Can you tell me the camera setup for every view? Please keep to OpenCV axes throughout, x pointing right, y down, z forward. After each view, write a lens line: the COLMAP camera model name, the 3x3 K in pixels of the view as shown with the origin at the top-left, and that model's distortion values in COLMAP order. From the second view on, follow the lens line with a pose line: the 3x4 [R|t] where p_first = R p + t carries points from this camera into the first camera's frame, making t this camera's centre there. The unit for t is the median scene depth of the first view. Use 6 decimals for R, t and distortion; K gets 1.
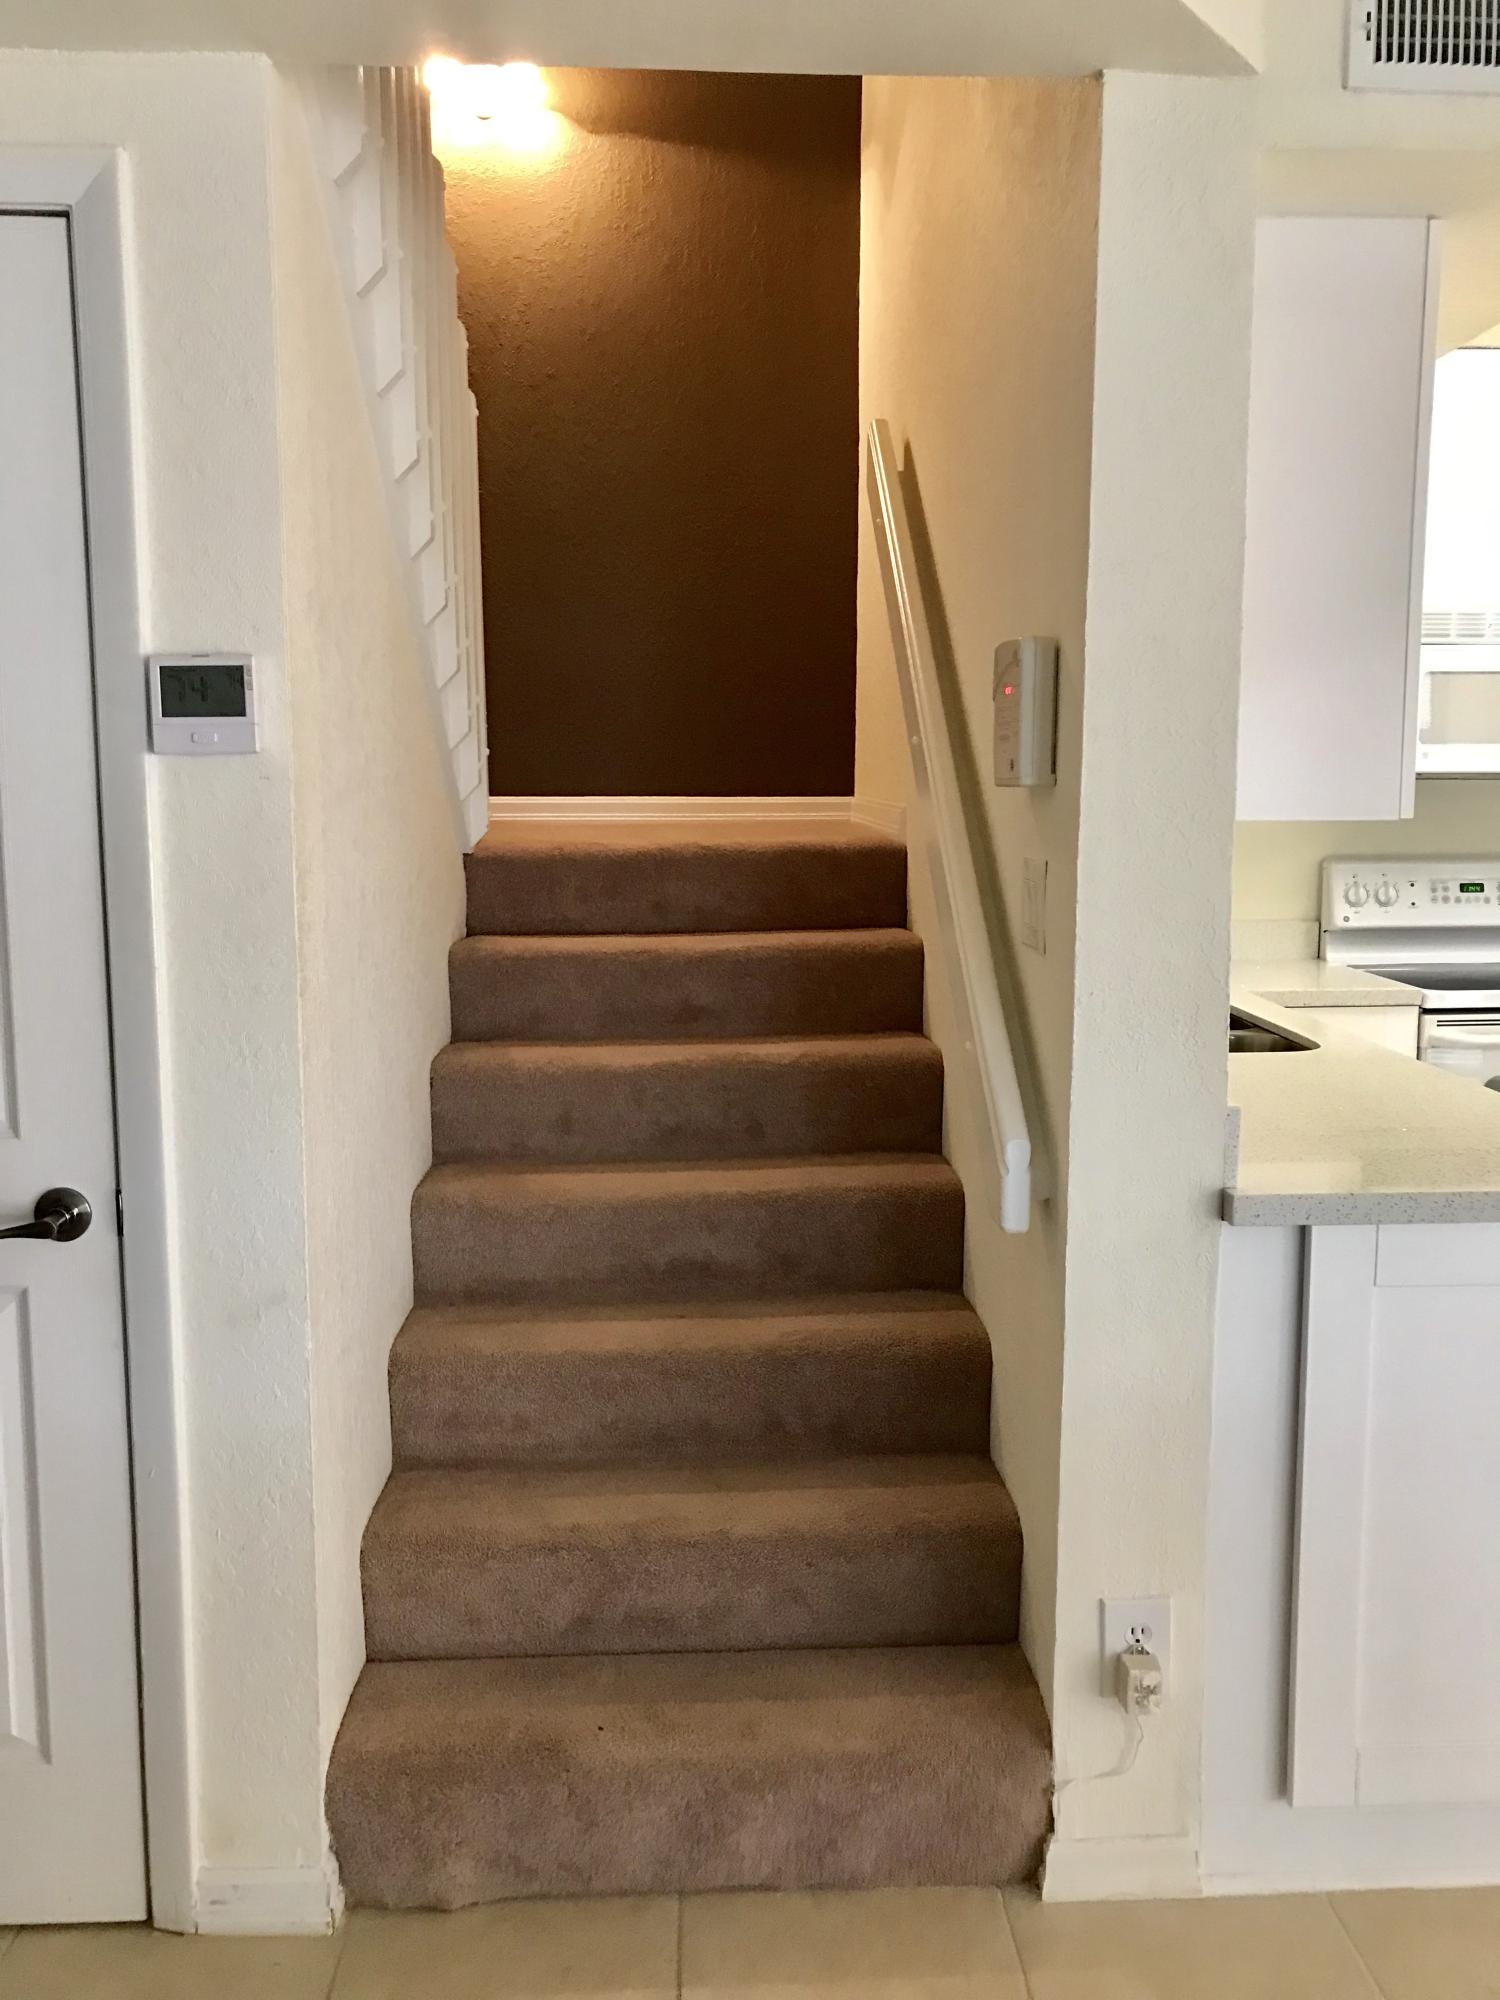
lens RADIAL K [[1623.4, 0, 756.8], [0, 1623.4, 999.9], [0, 0, 1]] dist [0.029252, -0.041068]
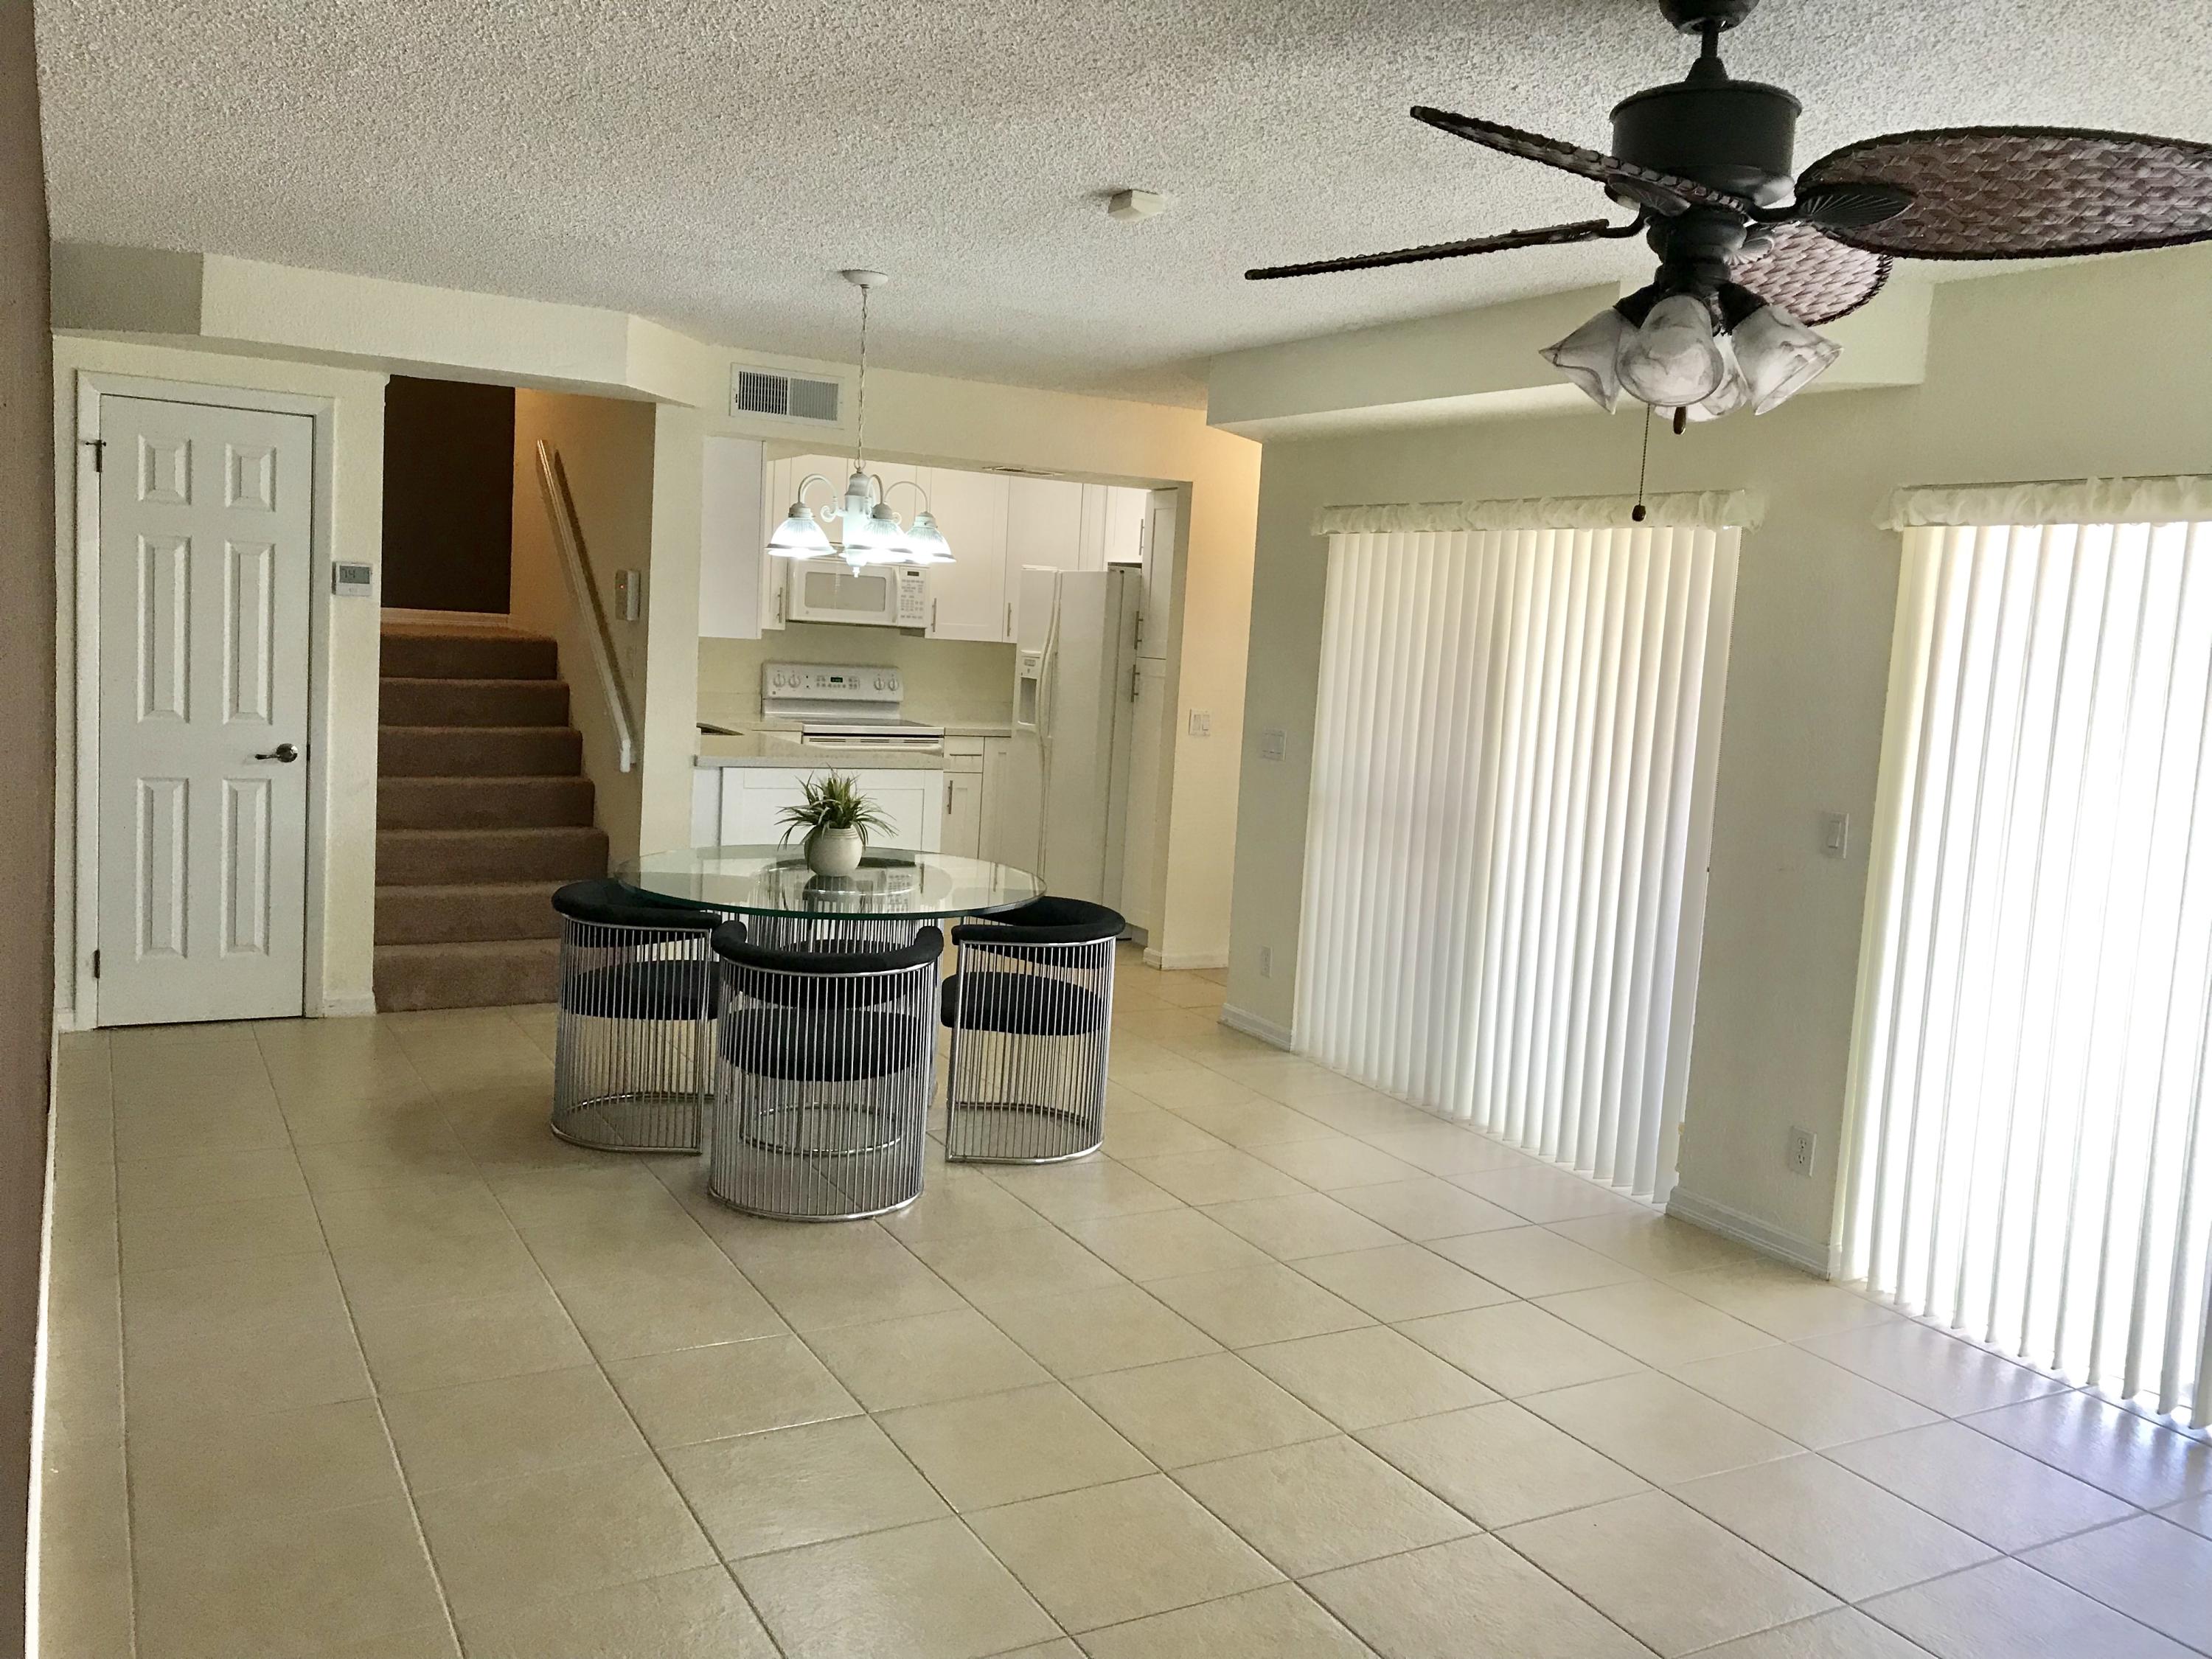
lens RADIAL K [[1795.4, 0, 1079.1], [0, 1795.4, 809.9], [0, 0, 1]] dist [0.029252, -0.041068]
pose [[0.898763, 0.008698, 0.438348, -0.252187], [-0.001430, 0.999856, -0.016910, 0.126557], [-0.438432, 0.014571, 0.898646, -1.091364]]
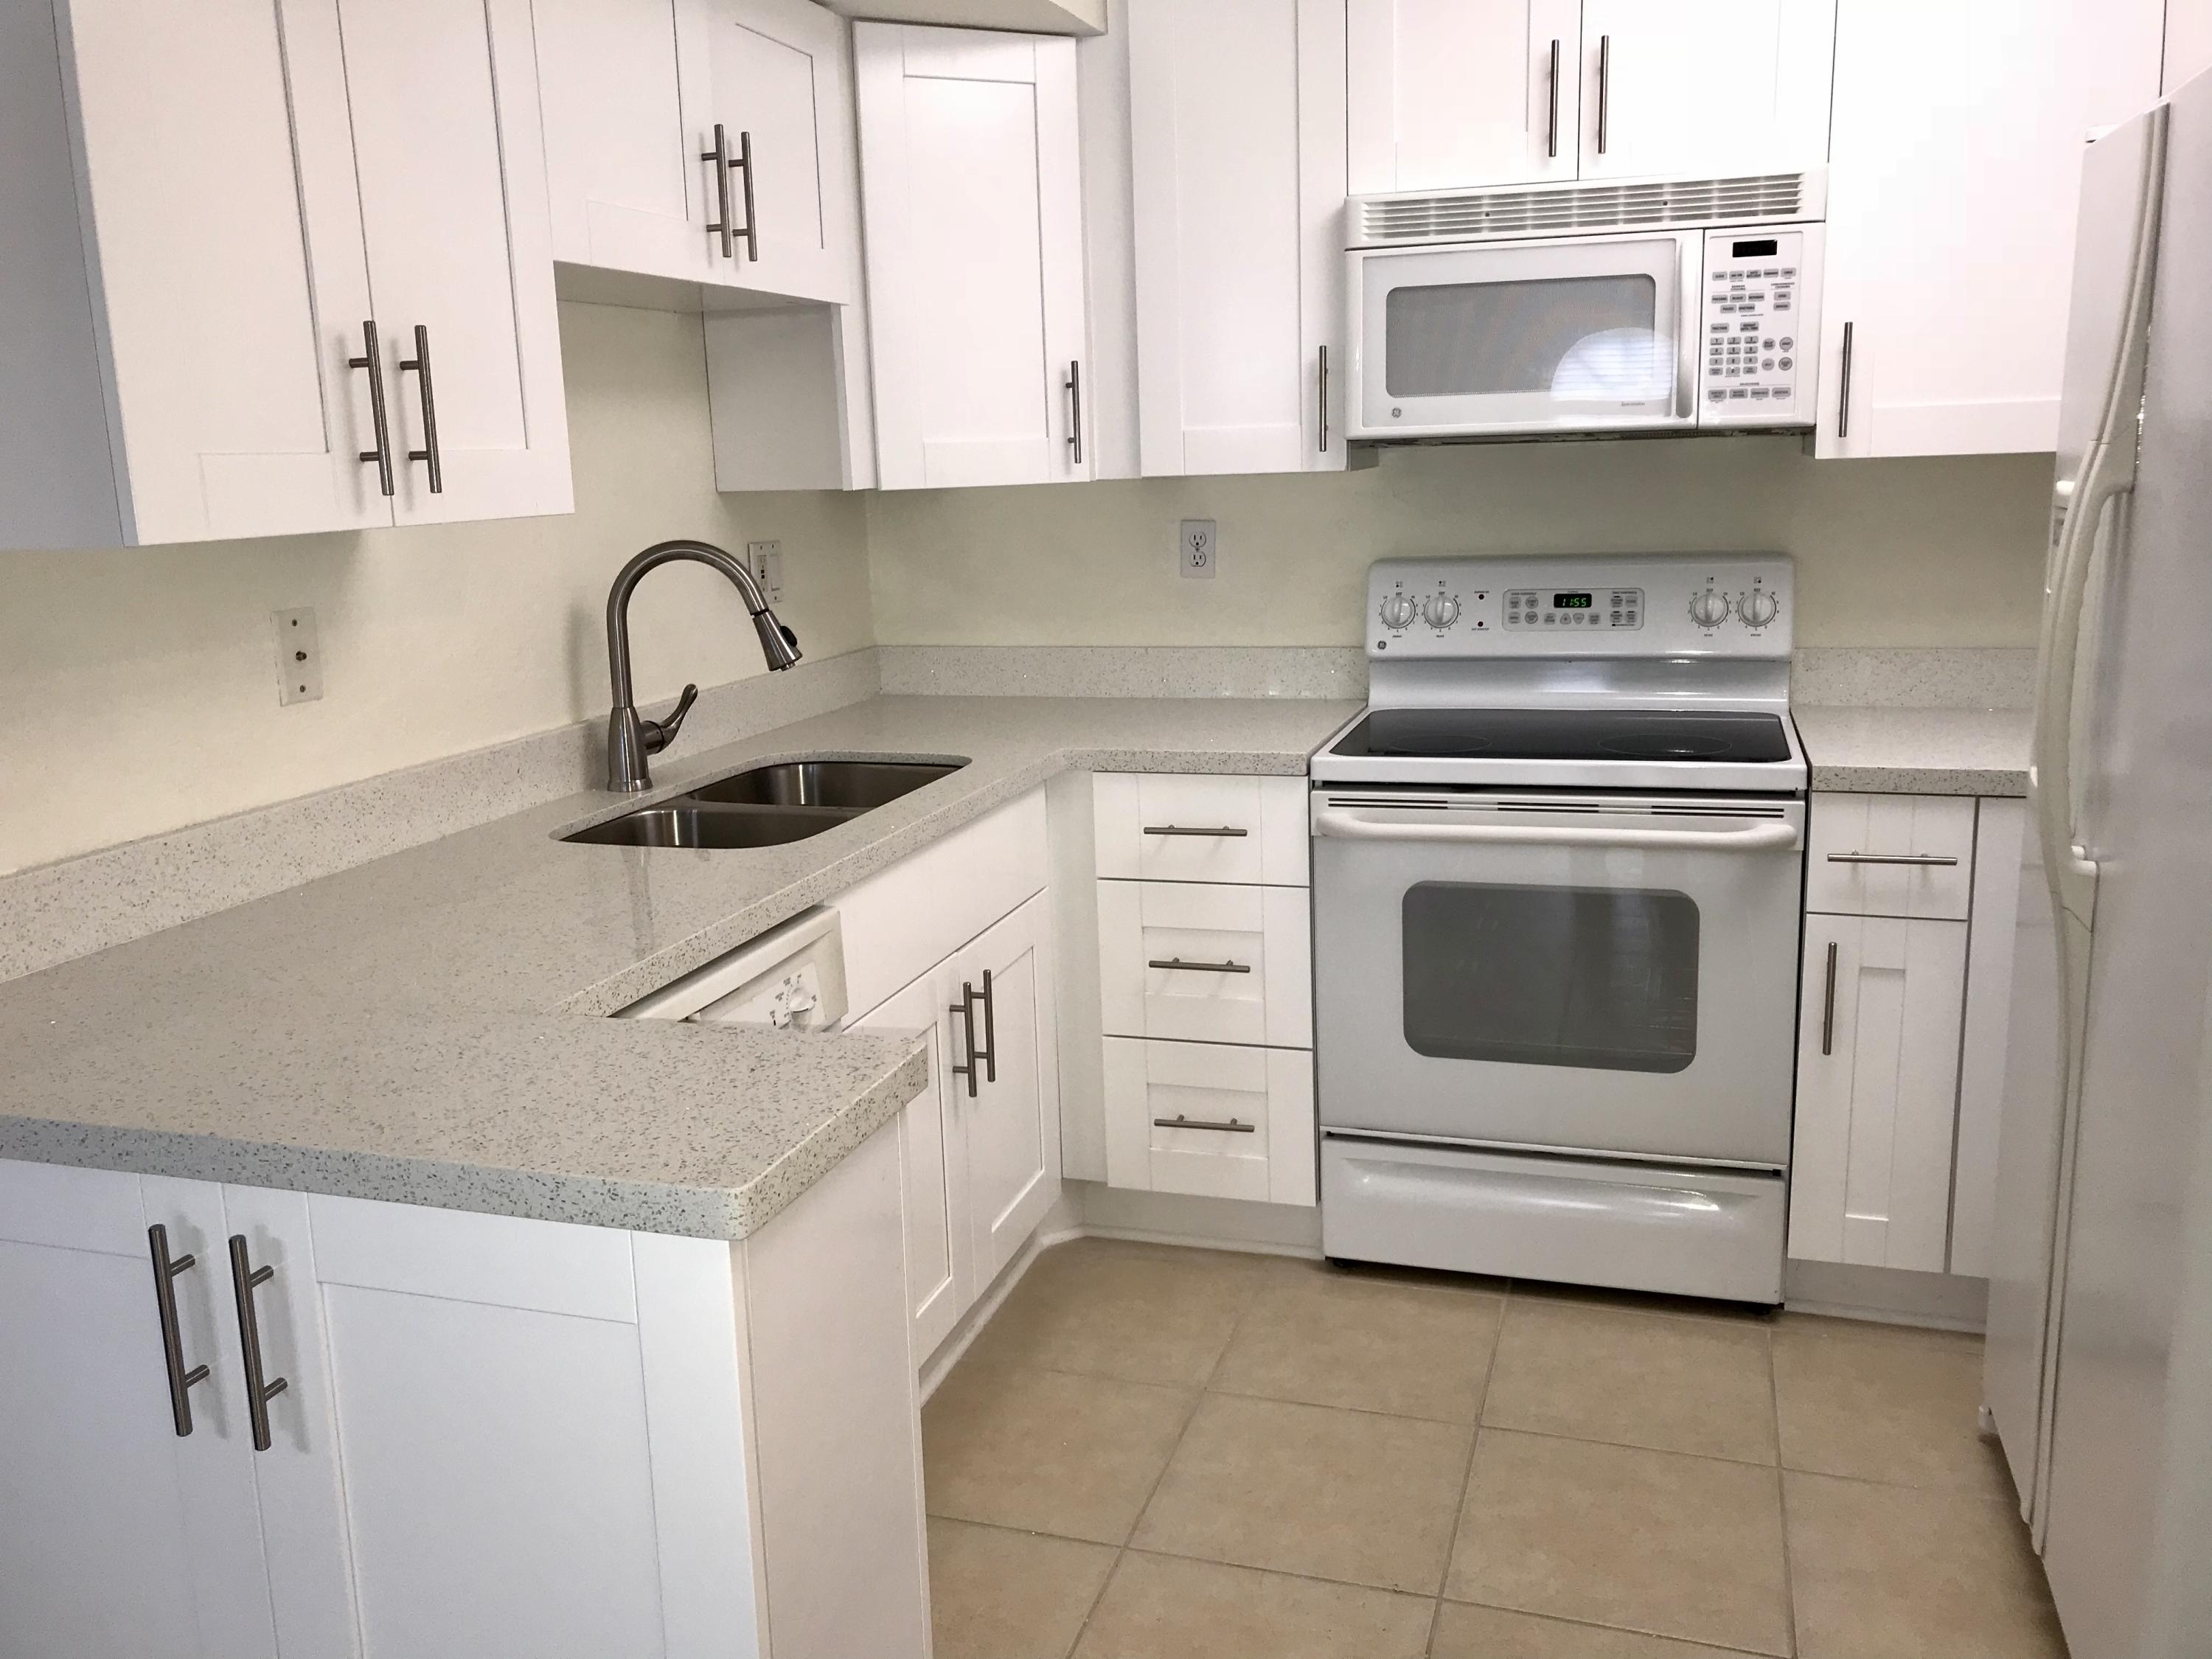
lens RADIAL K [[1795.4, 0, 1102.9], [0, 1795.4, 824.0], [0, 0, 1]] dist [0.029252, -0.041068]
pose [[0.936977, 0.046153, -0.346329, 0.524186], [-0.020242, 0.996743, 0.078066, -0.030378], [0.348804, -0.066135, 0.934859, 0.214569]]
